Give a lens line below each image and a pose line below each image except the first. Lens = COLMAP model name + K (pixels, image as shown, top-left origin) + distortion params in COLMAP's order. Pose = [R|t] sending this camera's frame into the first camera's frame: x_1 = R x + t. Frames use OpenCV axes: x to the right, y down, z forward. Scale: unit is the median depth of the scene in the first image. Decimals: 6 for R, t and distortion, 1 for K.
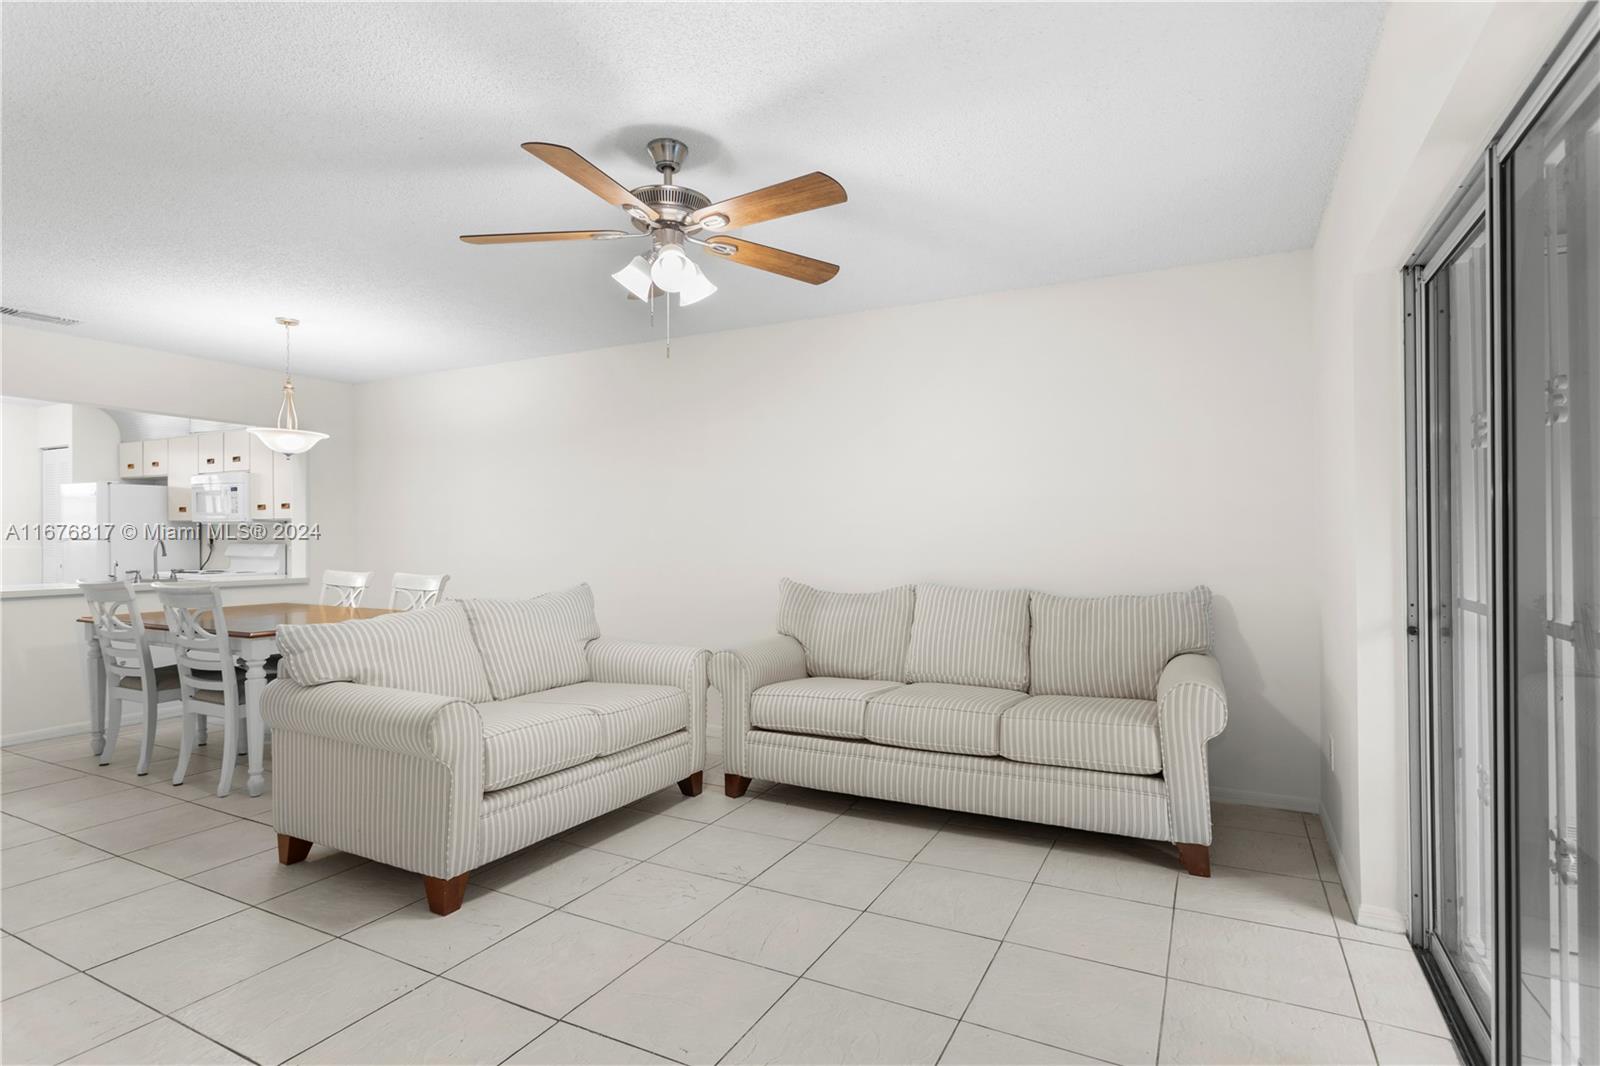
lens RADIAL K [[809.4, 0, 794.9], [0, 809.4, 533.6], [0, 0, 1]] dist [0.002109, 0.000732]
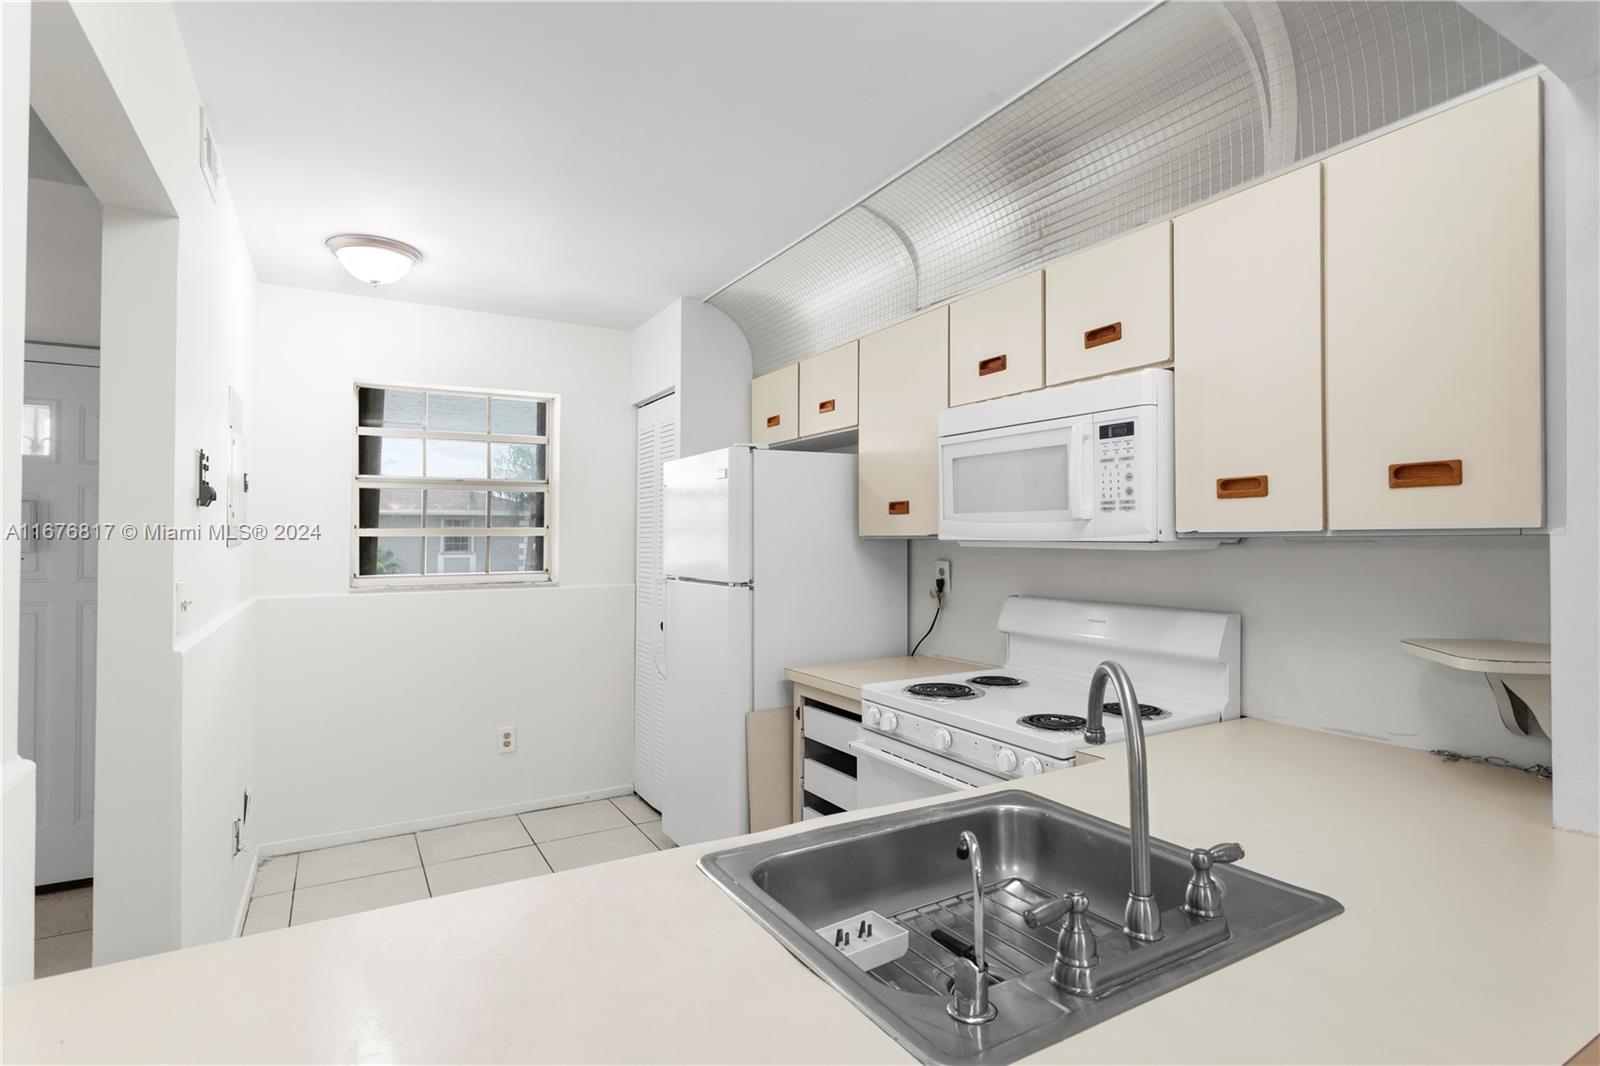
lens RADIAL K [[809.4, 0, 802.2], [0, 809.4, 521.4], [0, 0, 1]] dist [0.002109, 0.000732]
pose [[0.848866, -0.017705, -0.528311, -0.626721], [0.010166, 0.999801, -0.017171, -0.017967], [0.528510, 0.009205, 0.848877, 0.684475]]
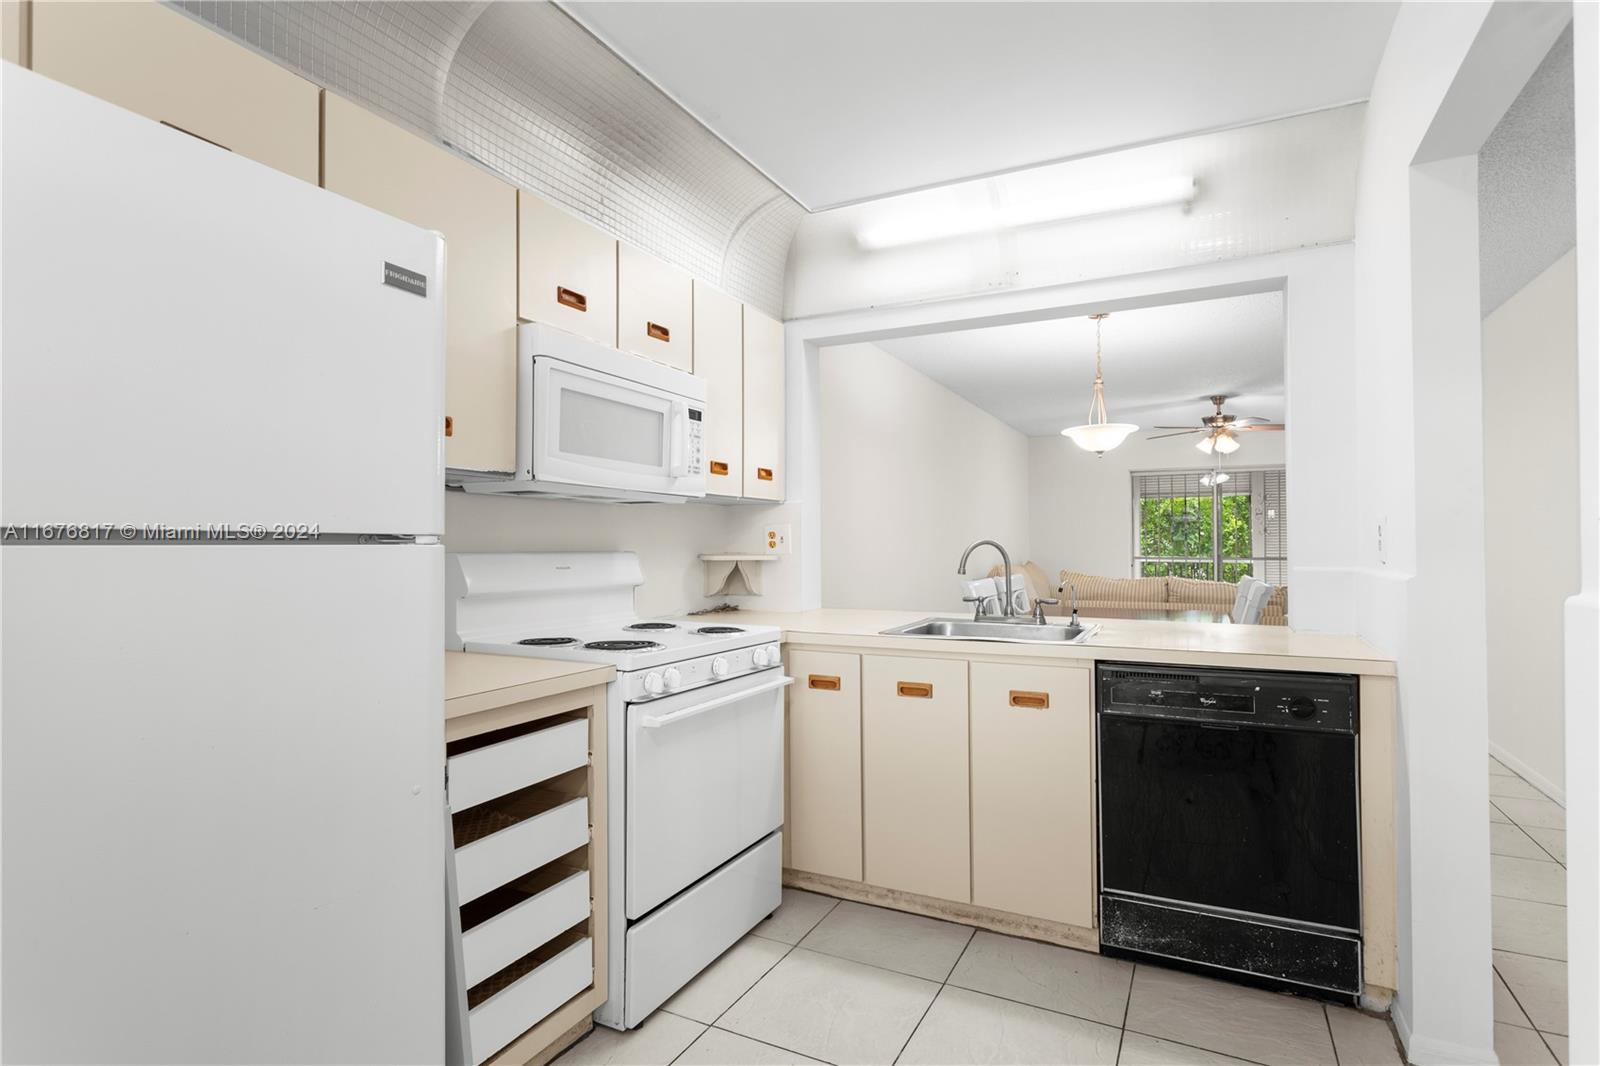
lens RADIAL K [[809.4, 0, 801.7], [0, 809.4, 533.1], [0, 0, 1]] dist [0.002109, 0.000732]
pose [[-0.020338, 0.011485, 0.999727, -1.078322], [-0.006624, 0.999911, -0.011621, 0.007777], [-0.999771, -0.006859, -0.020260, 0.942781]]
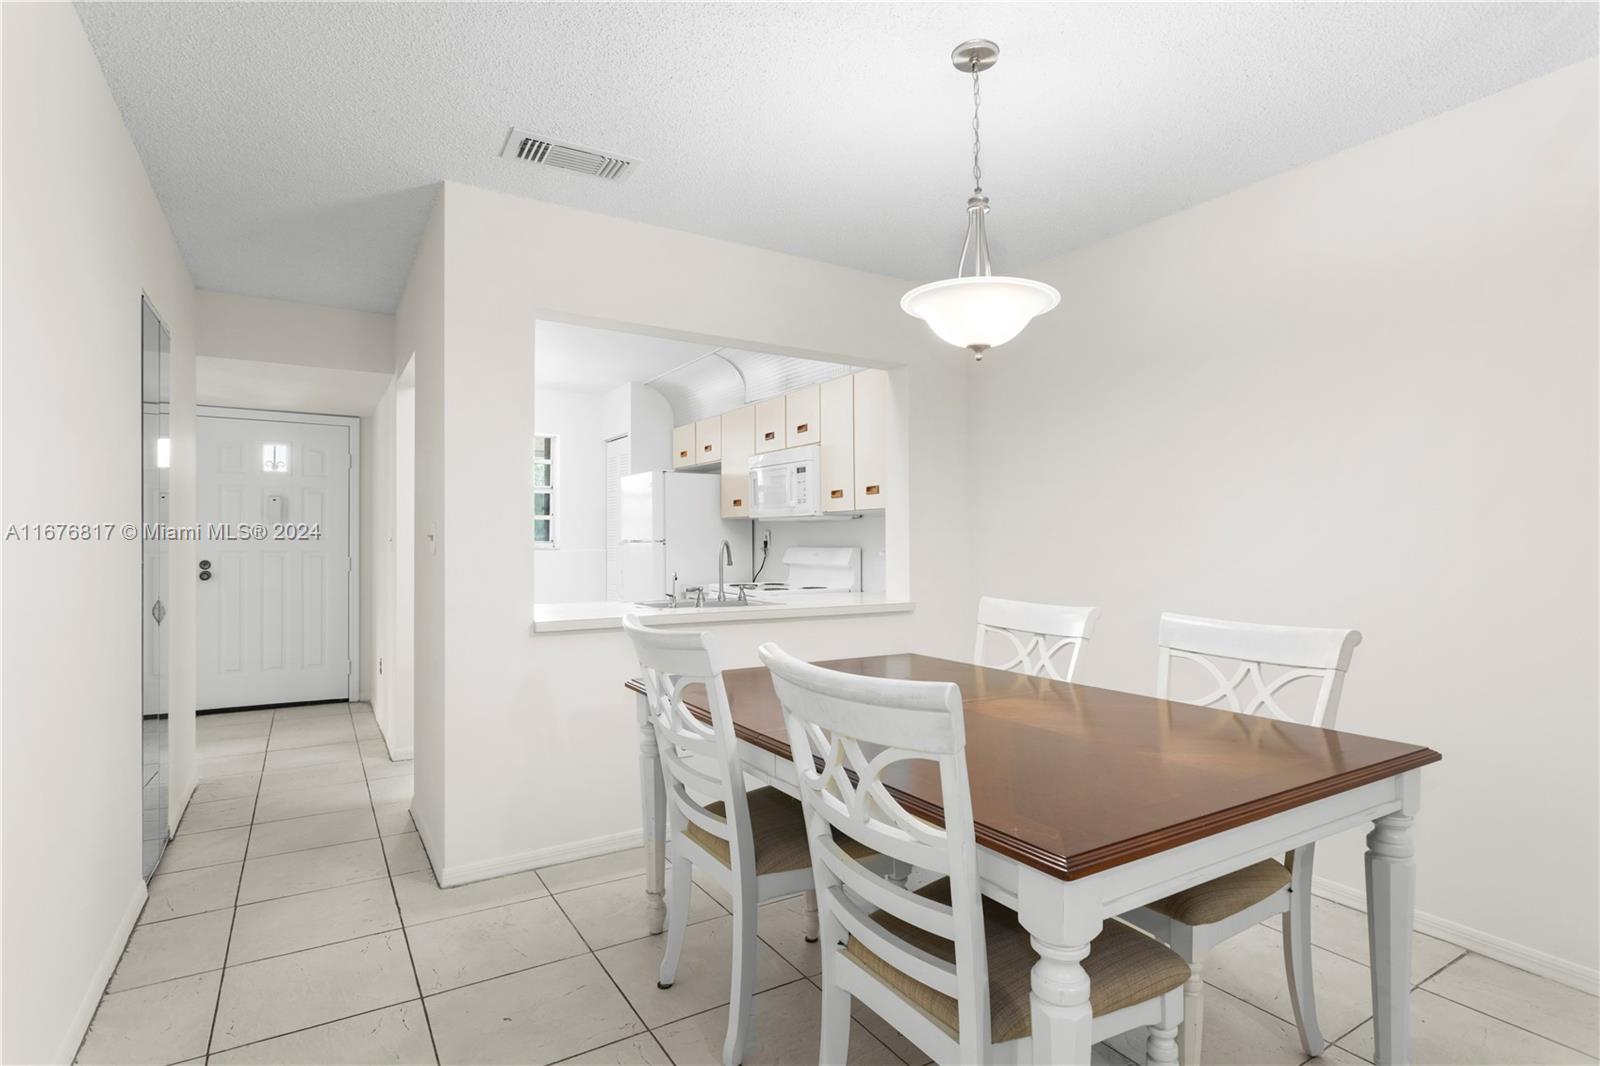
lens RADIAL K [[809.4, 0, 798.8], [0, 809.4, 534.3], [0, 0, 1]] dist [0.002109, 0.000732]
pose [[0.861348, -0.006021, -0.507981, -0.330478], [0.004551, 0.999981, -0.004135, 0.004259], [0.507996, 0.001250, 0.861359, 0.384615]]
